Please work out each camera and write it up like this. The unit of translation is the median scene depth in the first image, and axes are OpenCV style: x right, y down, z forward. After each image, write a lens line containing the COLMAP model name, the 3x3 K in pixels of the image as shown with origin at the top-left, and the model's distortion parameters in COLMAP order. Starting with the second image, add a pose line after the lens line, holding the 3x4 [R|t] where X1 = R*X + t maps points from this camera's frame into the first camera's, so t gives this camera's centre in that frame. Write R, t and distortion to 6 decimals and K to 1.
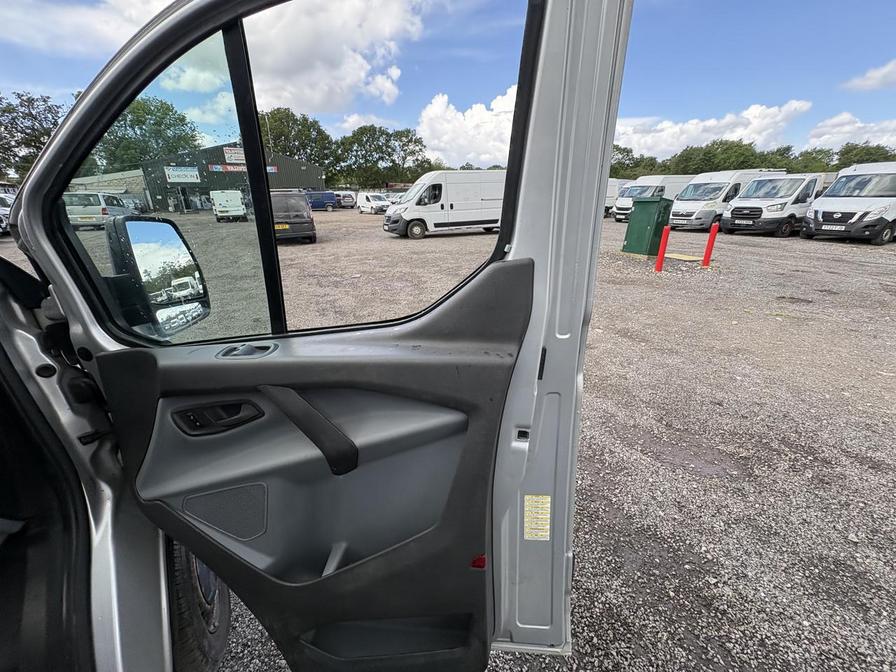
lens RADIAL K [[357.7, 0, 448.0], [0, 357.7, 336.0], [0, 0, 1]] dist [0.000032, 0.000198]
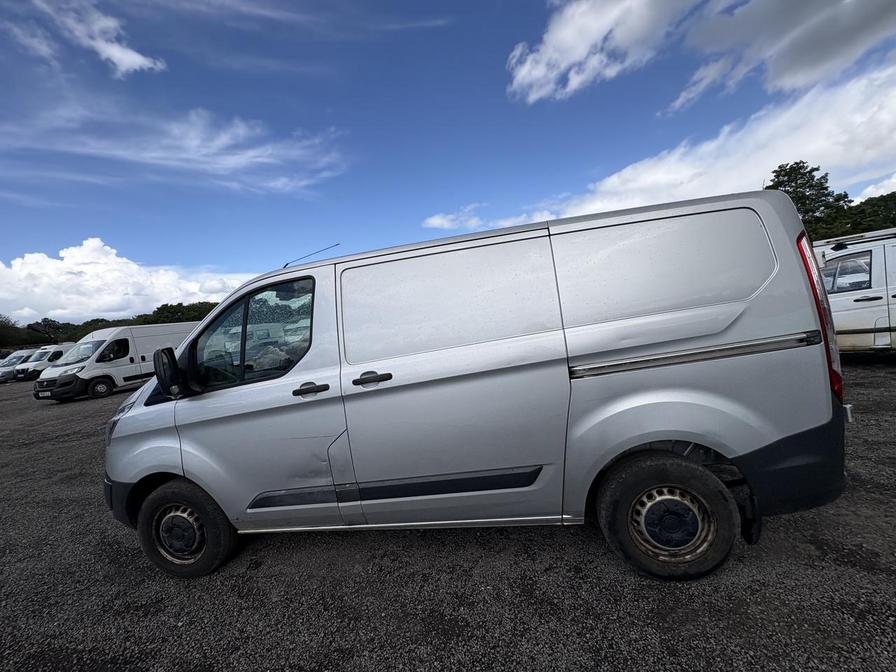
lens RADIAL K [[357.7, 0, 448.0], [0, 357.7, 336.0], [0, 0, 1]] dist [0.000032, 0.000198]
pose [[0.617274, -0.103092, 0.779964, -0.094708], [0.380915, 0.906595, -0.181631, 0.033041], [-0.688387, 0.409216, 0.598887, -0.079550]]
